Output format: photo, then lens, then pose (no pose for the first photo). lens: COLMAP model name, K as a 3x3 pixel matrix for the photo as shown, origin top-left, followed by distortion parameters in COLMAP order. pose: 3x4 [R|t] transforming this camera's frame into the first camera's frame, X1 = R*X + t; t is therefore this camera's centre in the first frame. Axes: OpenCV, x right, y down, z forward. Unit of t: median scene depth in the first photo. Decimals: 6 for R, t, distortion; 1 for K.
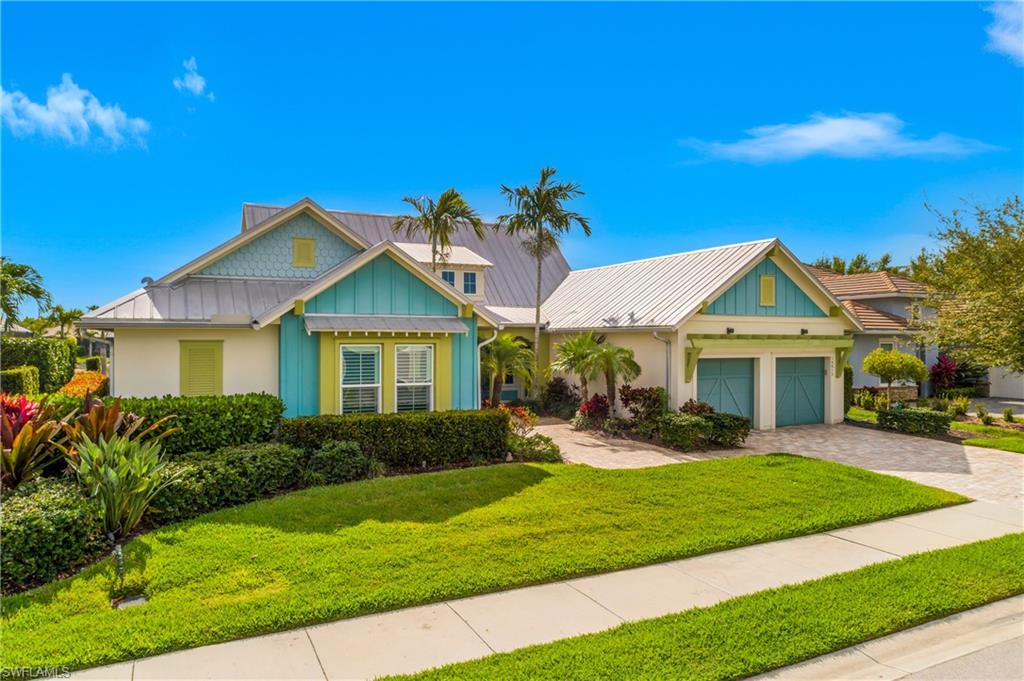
lens RADIAL K [[650.4, 0, 512.0], [0, 650.4, 340.5], [0, 0, 1]] dist [-0.001554, 0.000552]
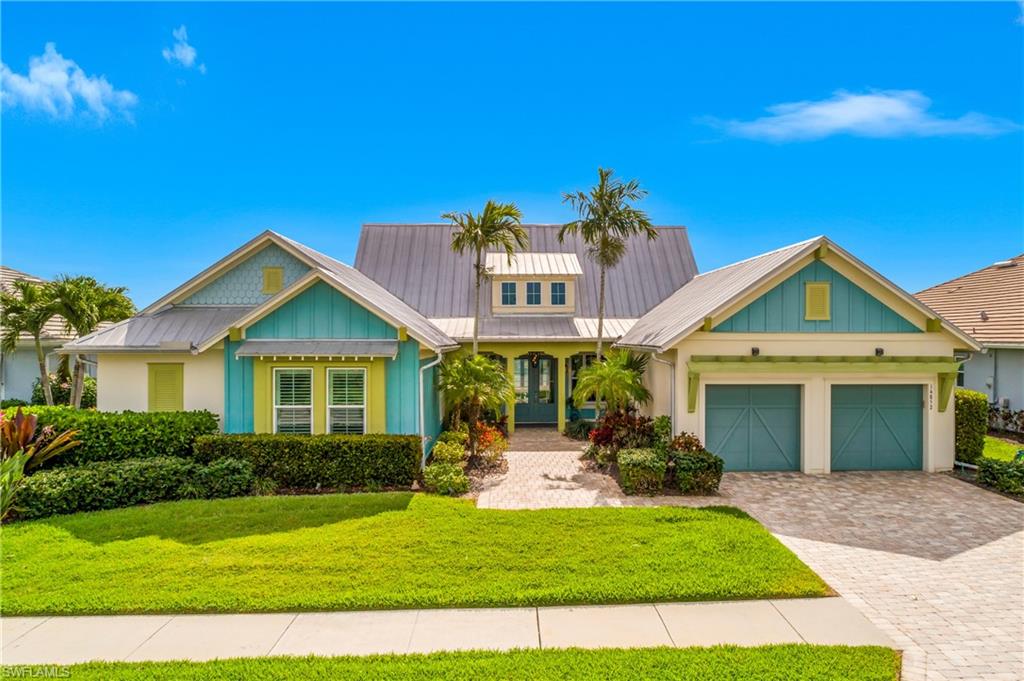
lens RADIAL K [[692.4, 0, 512.0], [0, 692.4, 340.5], [0, 0, 1]] dist [0.002016, 0.001179]
pose [[0.924963, -0.000087, -0.380058, 0.429720], [-0.001535, 0.999991, -0.003964, -0.027904], [0.380054, 0.004250, 0.924954, 0.076525]]
